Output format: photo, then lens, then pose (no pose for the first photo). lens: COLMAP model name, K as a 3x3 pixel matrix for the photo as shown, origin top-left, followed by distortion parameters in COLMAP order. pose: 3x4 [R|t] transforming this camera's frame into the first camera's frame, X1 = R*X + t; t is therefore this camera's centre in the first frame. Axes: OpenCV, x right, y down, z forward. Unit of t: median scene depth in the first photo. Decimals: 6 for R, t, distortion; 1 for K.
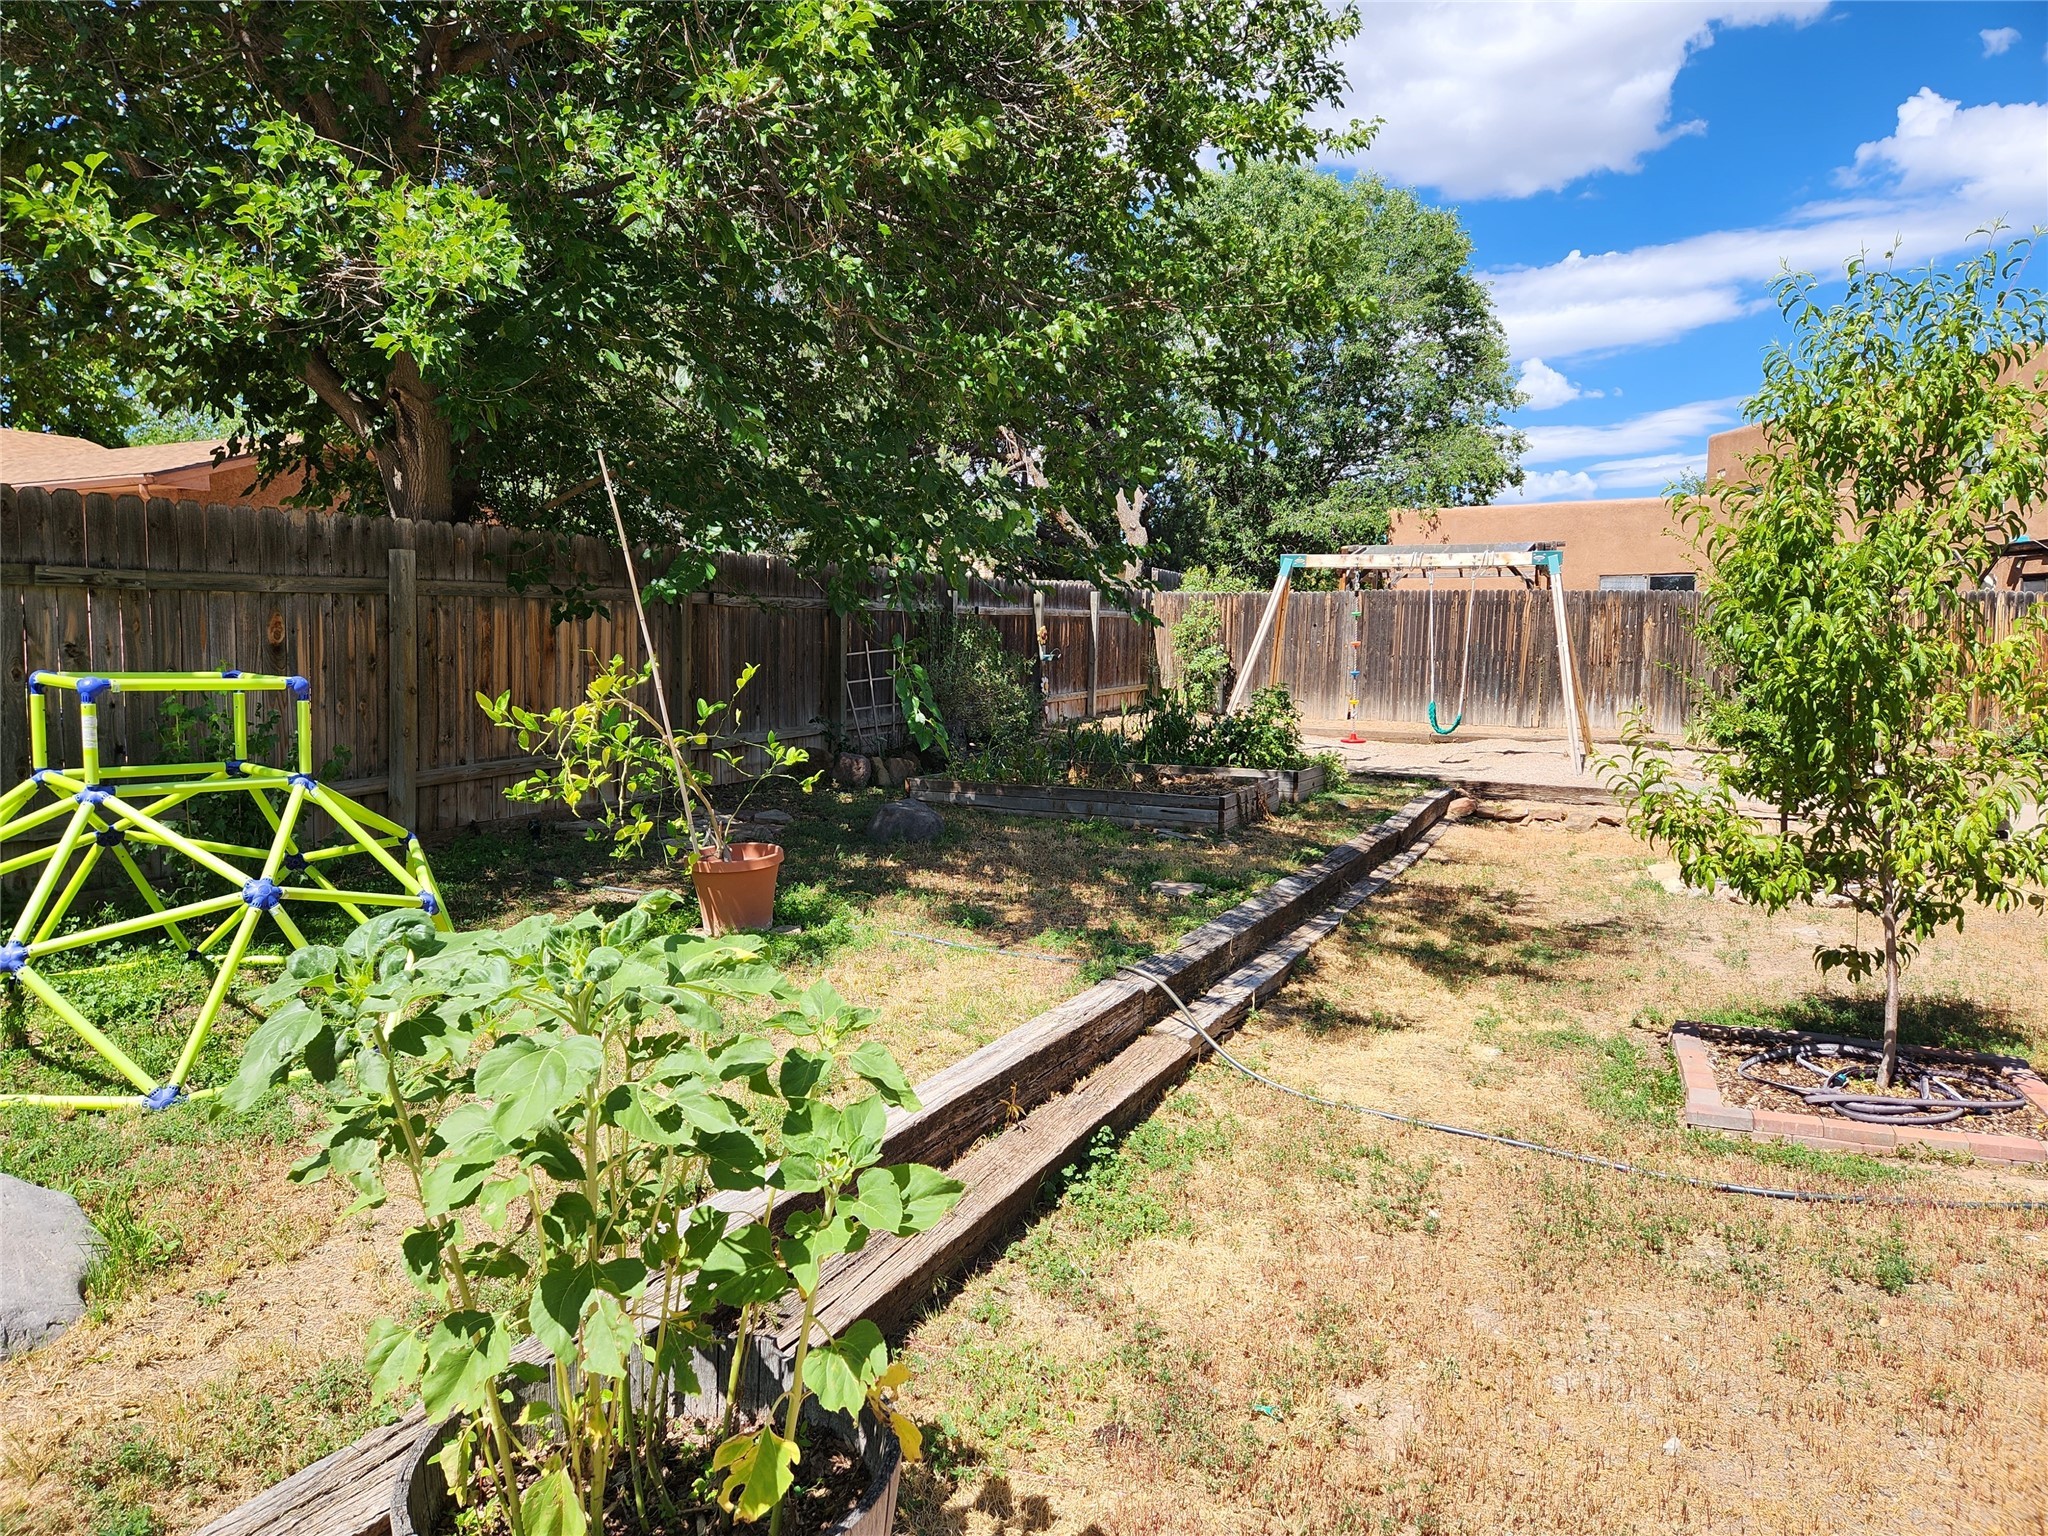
lens RADIAL K [[1356.6, 0, 1030.0], [0, 1356.6, 778.5], [0, 0, 1]] dist [0.087350, -0.085132]
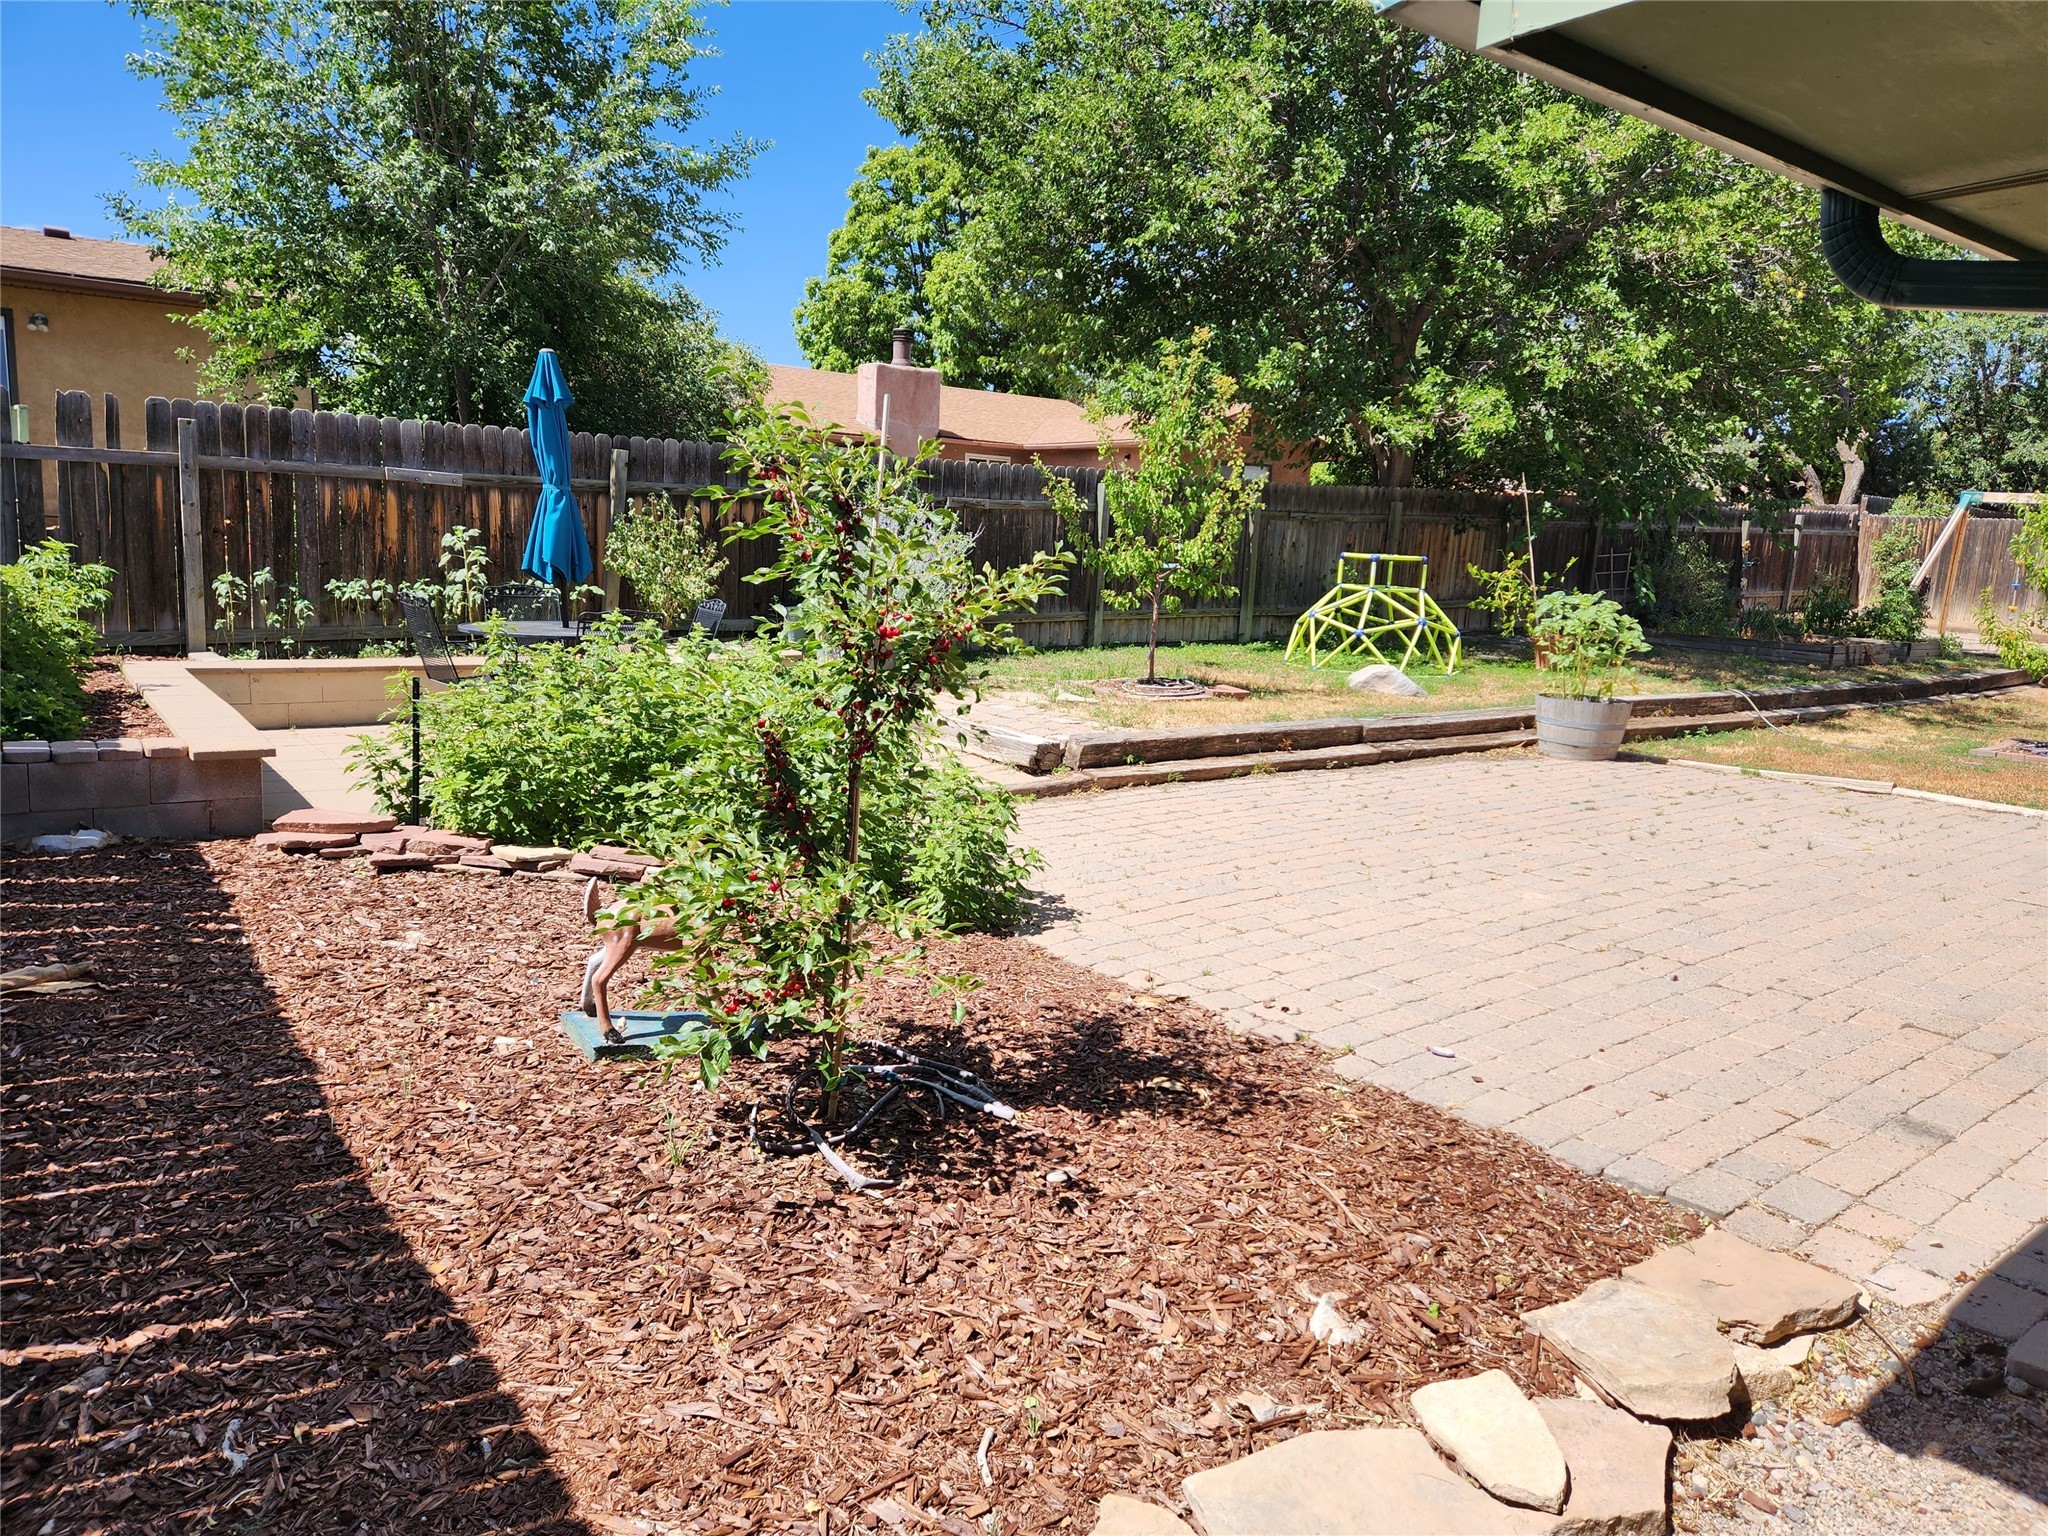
lens RADIAL K [[1353.3, 0, 1021.7], [0, 1353.3, 776.5], [0, 0, 1]] dist [0.090436, -0.089844]
pose [[0.876952, 0.113795, -0.466911, 0.045150], [-0.080675, 0.992633, 0.090400, 0.062145], [0.473759, -0.041609, 0.879671, -0.625718]]
